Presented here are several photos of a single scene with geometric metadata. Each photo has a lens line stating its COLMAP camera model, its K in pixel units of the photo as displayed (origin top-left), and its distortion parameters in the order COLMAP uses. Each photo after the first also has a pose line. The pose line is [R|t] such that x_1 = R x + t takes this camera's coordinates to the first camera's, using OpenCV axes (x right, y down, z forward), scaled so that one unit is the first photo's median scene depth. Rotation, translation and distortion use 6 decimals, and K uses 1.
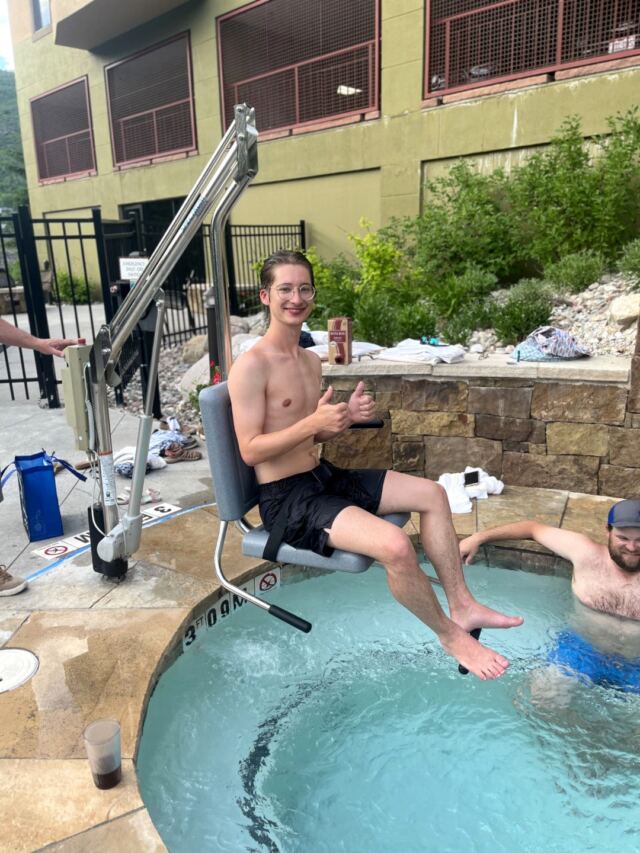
lens RADIAL K [[654.6, 0, 316.1], [0, 654.6, 432.1], [0, 0, 1]] dist [0.062476, -0.080959]
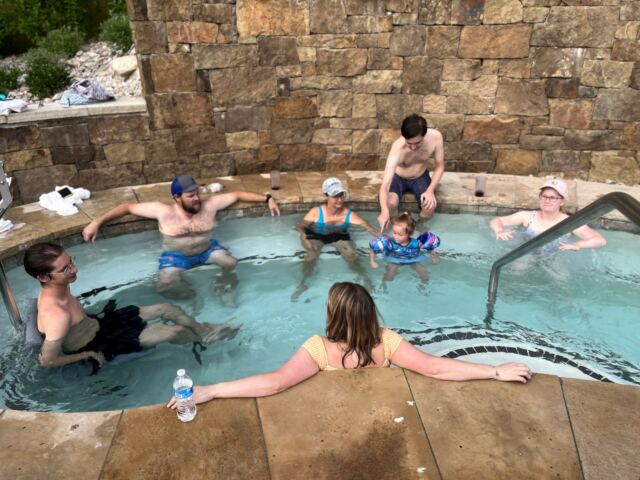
lens RADIAL K [[491.1, 0, 323.4], [0, 491.1, 240.0], [0, 0, 1]] dist [0.062476, -0.080959]
pose [[0.620105, -0.294625, 0.727094, -0.125751], [0.196559, 0.955589, 0.219577, 0.023783], [-0.759496, 0.006756, 0.650477, -0.064442]]
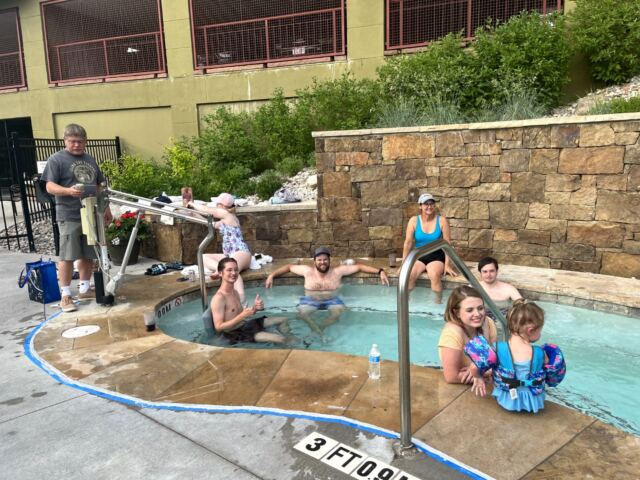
lens RADIAL K [[491.1, 0, 326.5], [0, 491.1, 245.2], [0, 0, 1]] dist [0.062476, -0.080959]
pose [[0.904242, -0.084683, 0.418540, -0.134591], [0.121876, 0.990551, -0.062893, 0.090277], [-0.409259, 0.107880, 0.906018, -0.326393]]
